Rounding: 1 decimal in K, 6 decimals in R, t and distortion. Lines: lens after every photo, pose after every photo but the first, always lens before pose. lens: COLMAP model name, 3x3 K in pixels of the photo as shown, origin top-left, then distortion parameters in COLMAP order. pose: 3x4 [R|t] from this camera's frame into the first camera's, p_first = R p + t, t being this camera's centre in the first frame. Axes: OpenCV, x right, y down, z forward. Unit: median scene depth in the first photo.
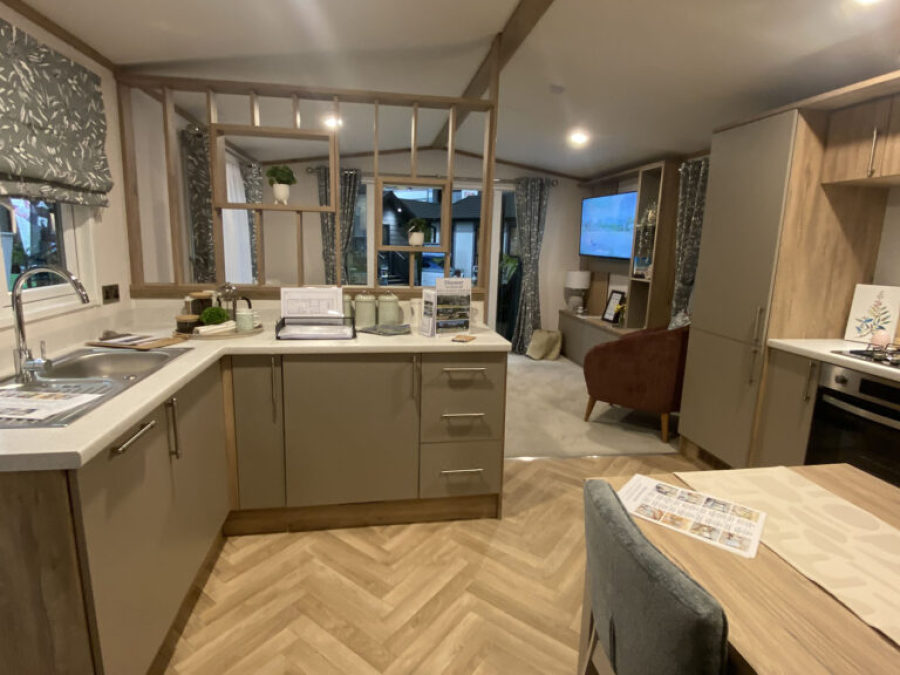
lens RADIAL K [[485.0, 0, 453.6], [0, 485.0, 332.0], [0, 0, 1]] dist [-0.005012, -0.001608]
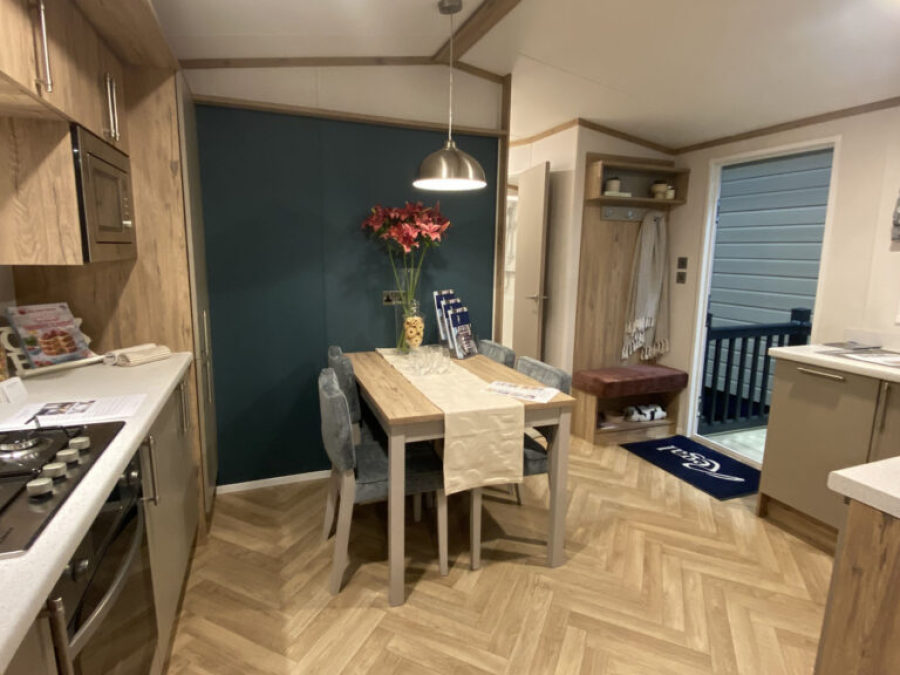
lens RADIAL K [[485.0, 0, 453.6], [0, 485.0, 332.0], [0, 0, 1]] dist [-0.005012, -0.001608]
pose [[-0.973516, -0.012434, -0.228282, 0.691562], [-0.089143, 0.940132, 0.328945, -0.254686], [0.210526, 0.340583, -0.916342, 1.539353]]
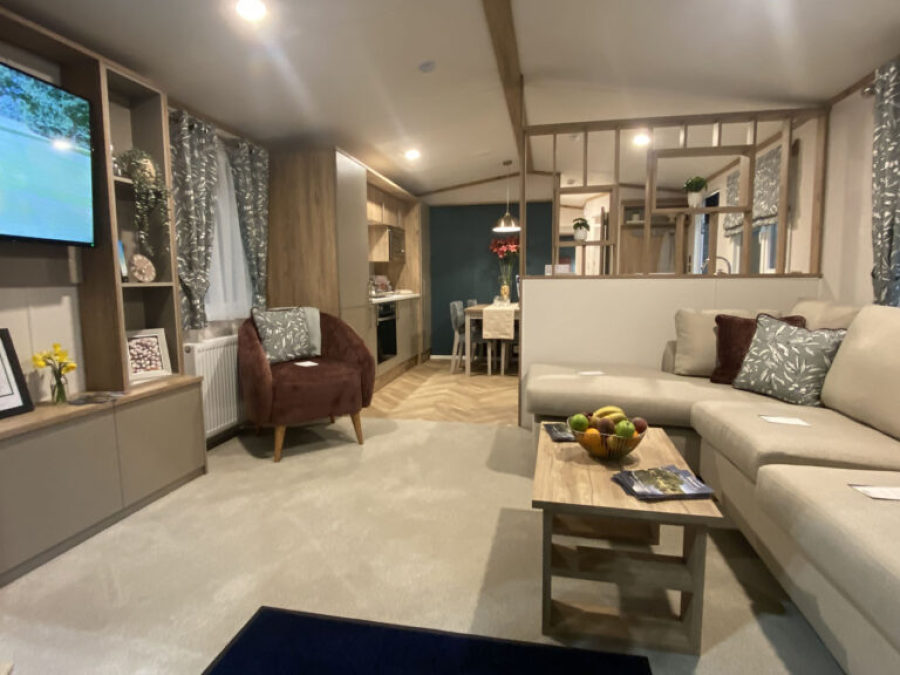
lens RADIAL K [[485.0, 0, 453.6], [0, 485.0, 332.0], [0, 0, 1]] dist [-0.005012, -0.001608]
pose [[-0.938055, -0.057477, 0.341687, -0.293765], [0.044720, 0.957813, 0.283891, -0.457231], [-0.343589, 0.281585, -0.895911, 3.269065]]
